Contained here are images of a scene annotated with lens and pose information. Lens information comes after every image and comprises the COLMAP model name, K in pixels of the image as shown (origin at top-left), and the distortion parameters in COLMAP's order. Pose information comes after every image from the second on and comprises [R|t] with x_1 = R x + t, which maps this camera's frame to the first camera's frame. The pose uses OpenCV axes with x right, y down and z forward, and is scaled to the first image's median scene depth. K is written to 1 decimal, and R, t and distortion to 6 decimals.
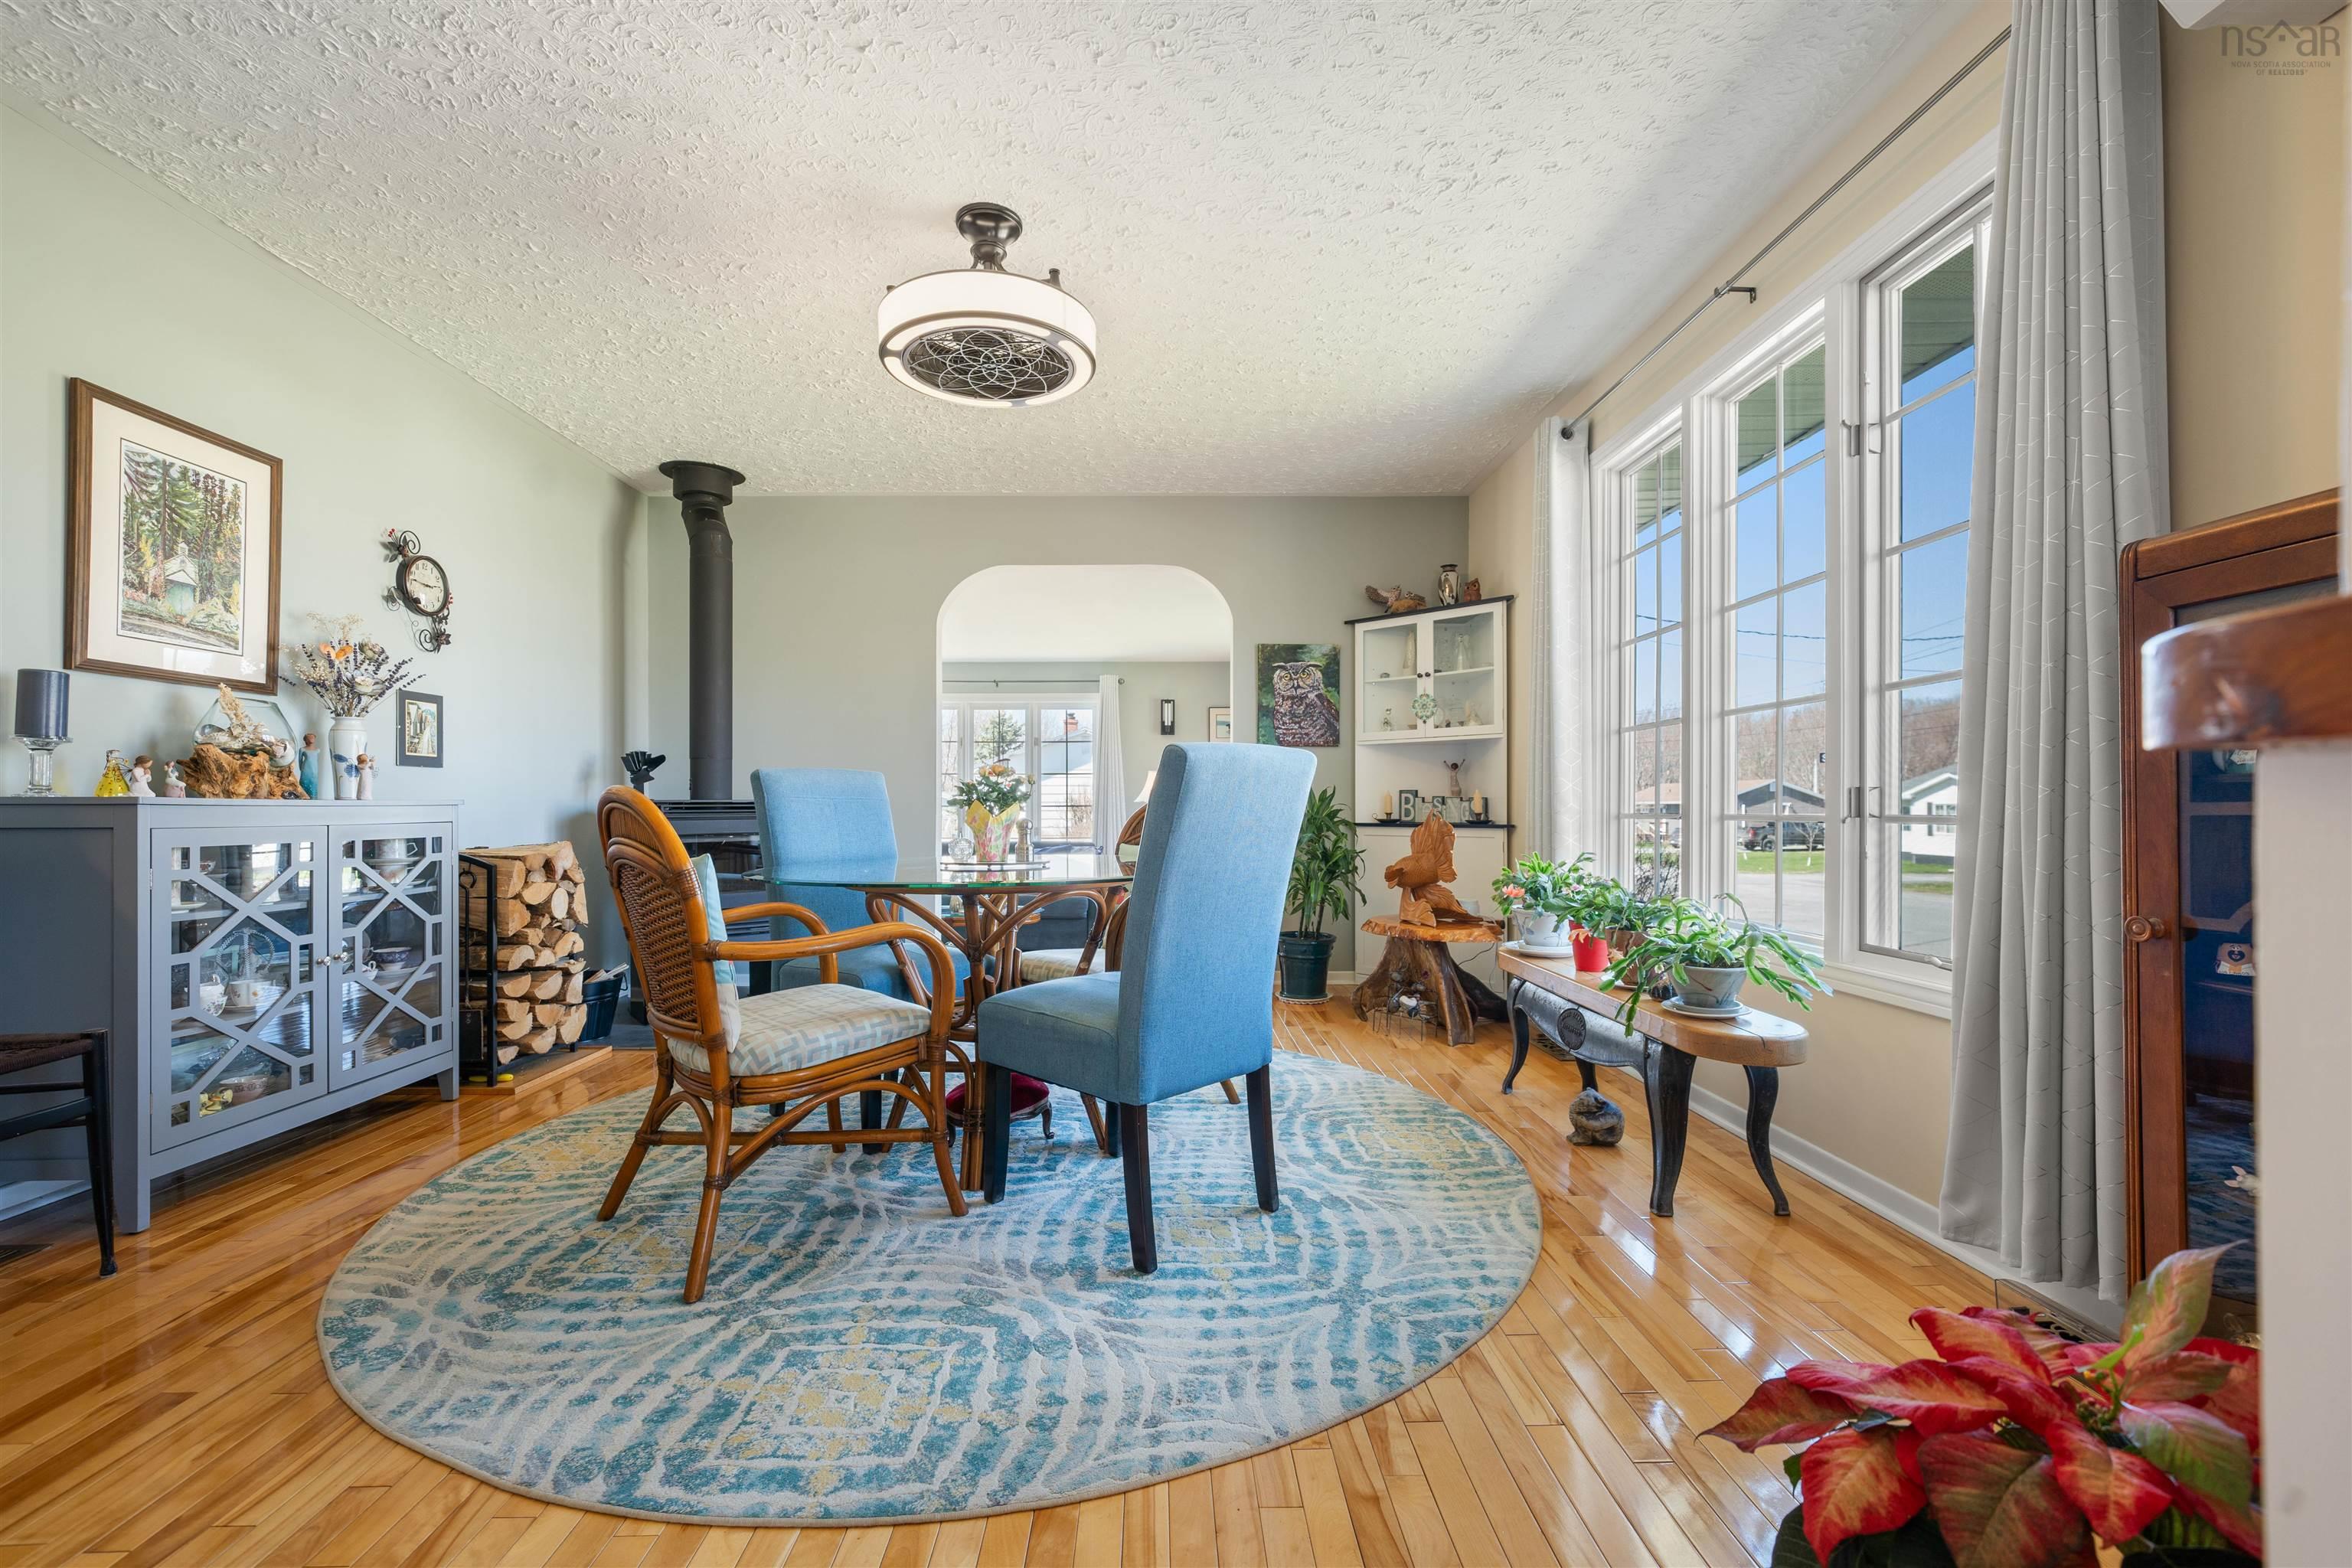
lens RADIAL K [[946.5, 0, 1185.2], [0, 946.5, 799.6], [0, 0, 1]] dist [-0.001094, -0.000089]
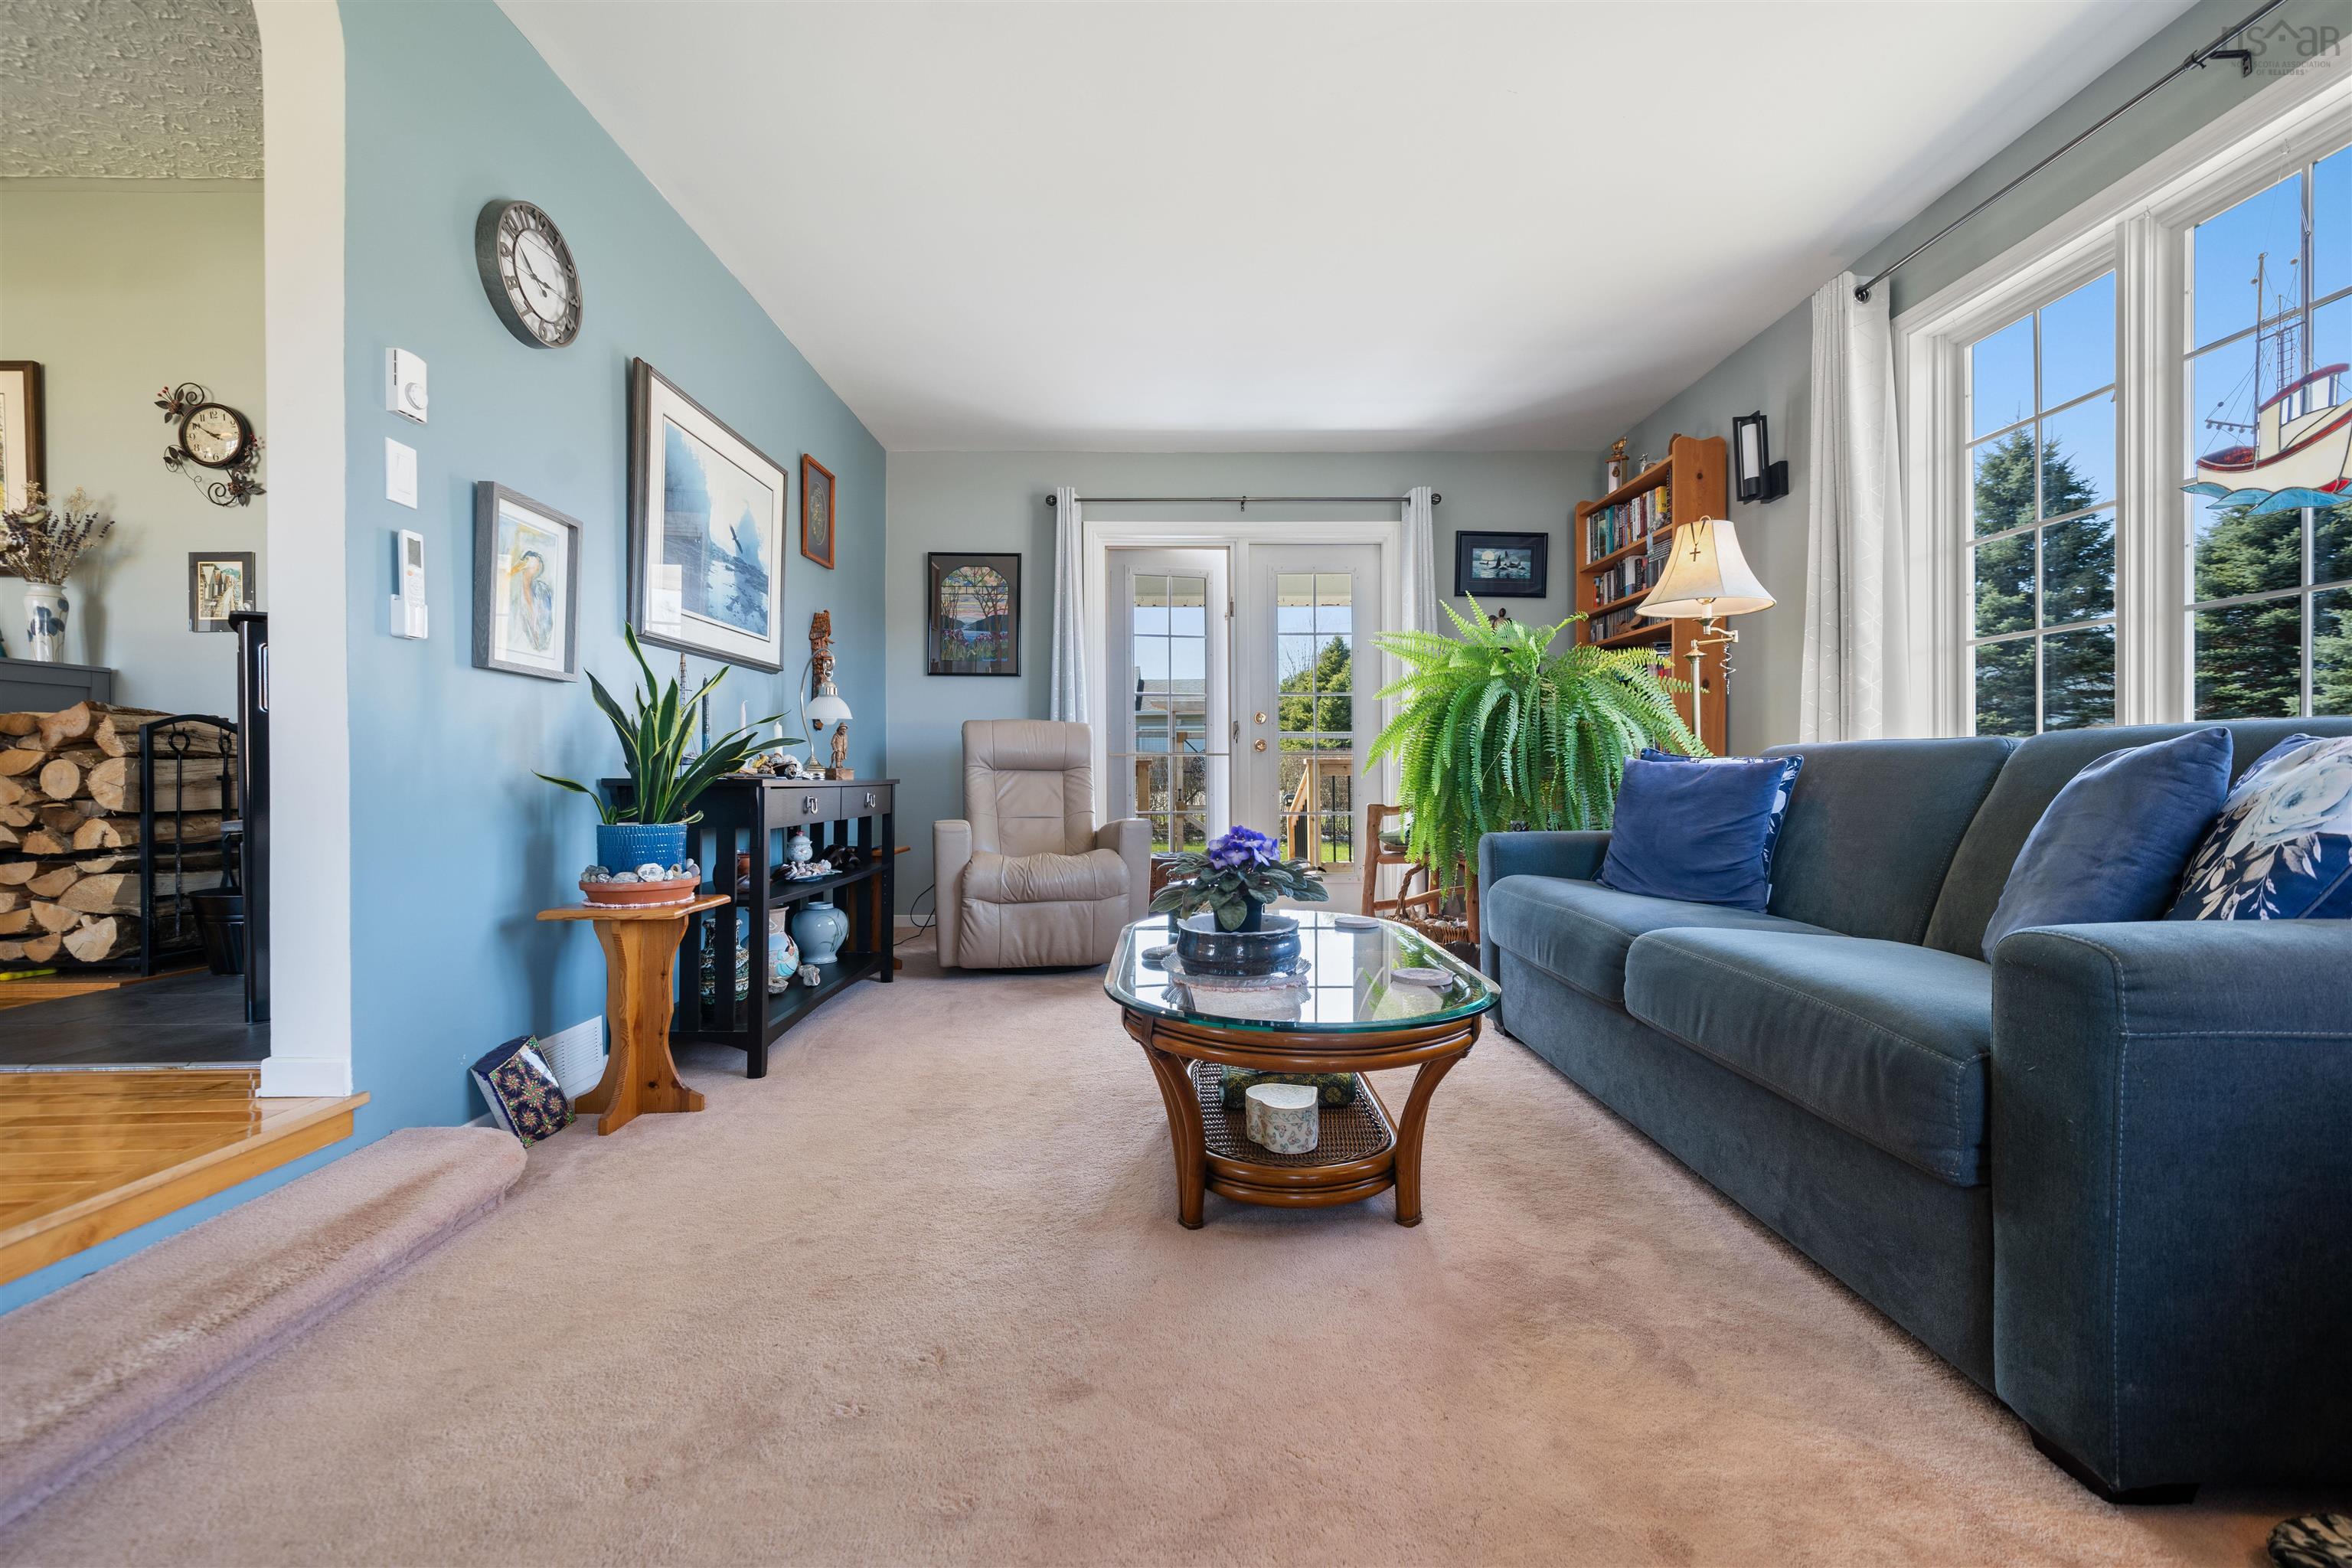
lens RADIAL K [[945.8, 0, 1176.3], [0, 945.8, 777.6], [0, 0, 1]] dist [-0.000707, -0.000092]
pose [[-0.014376, 0.002421, -0.999894, 0.123895], [0.017799, 0.999839, 0.002165, 0.137617], [0.999738, -0.017766, -0.014417, 2.163609]]
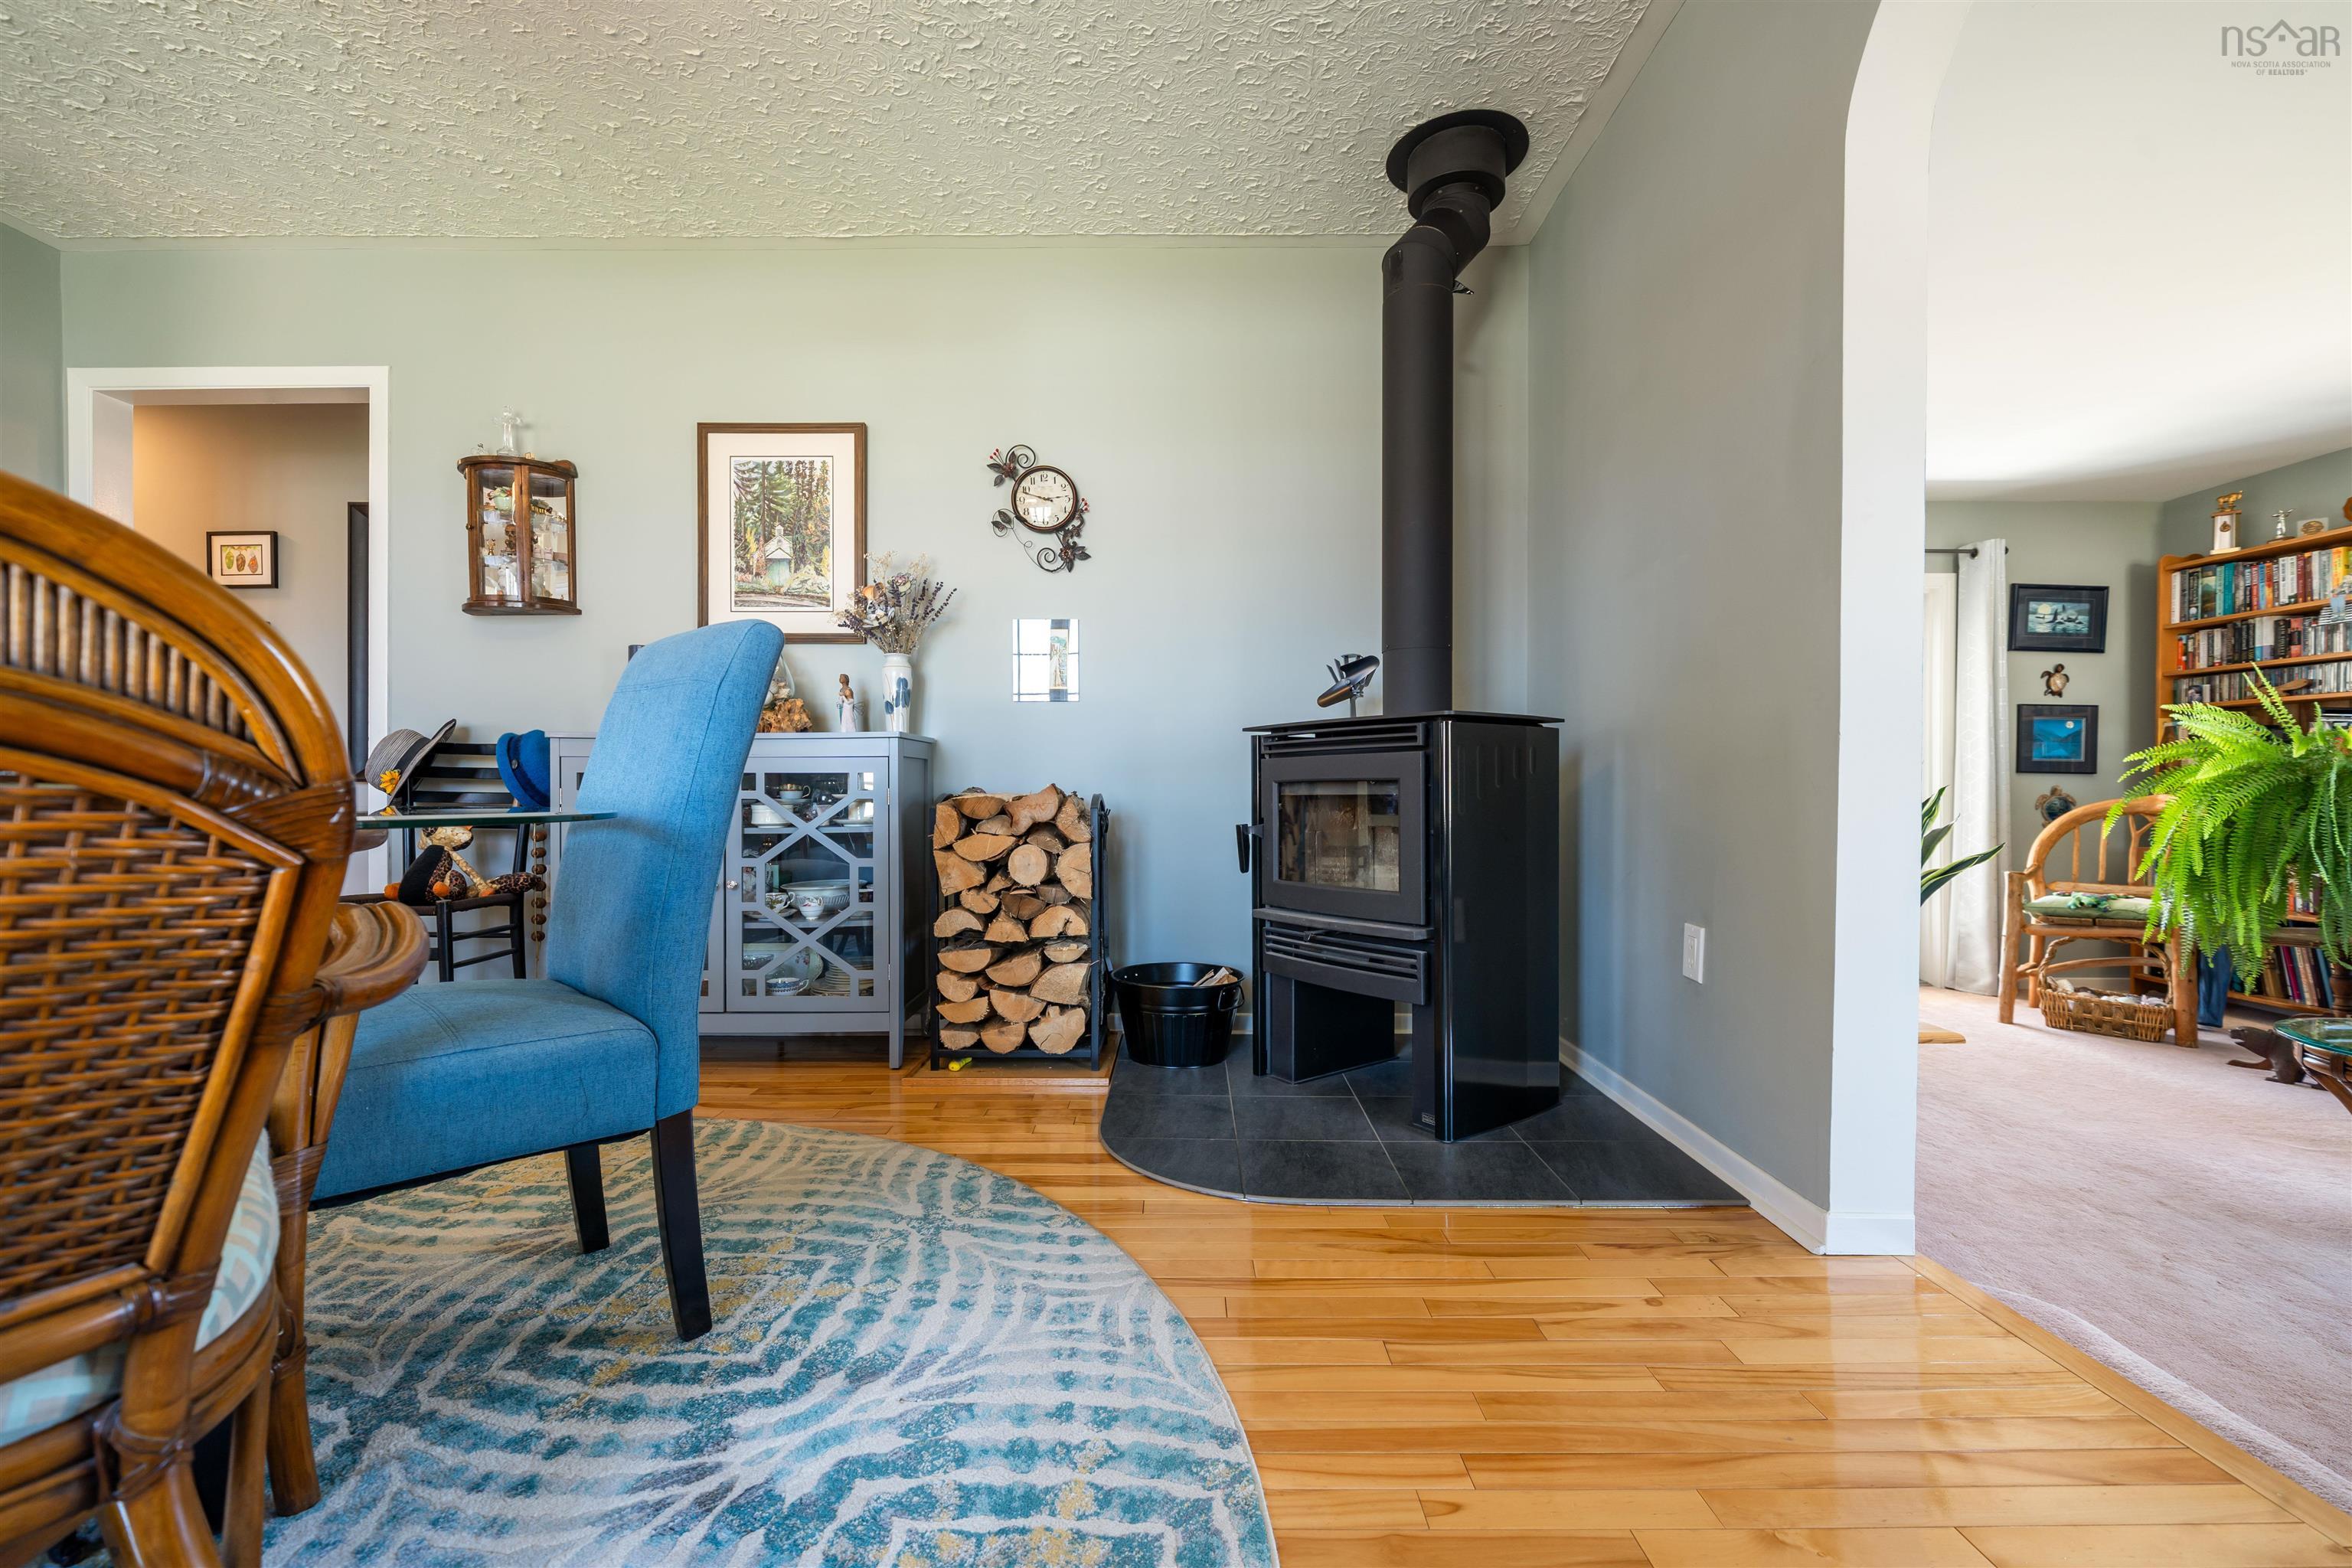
lens RADIAL K [[946.5, 0, 1185.2], [0, 946.5, 799.6], [0, 0, 1]] dist [-0.001094, -0.000089]
pose [[-0.030690, 0.009843, -0.999480, 0.105596], [0.007896, 0.999923, 0.009604, 0.057017], [0.999498, -0.007597, -0.030765, 1.283205]]
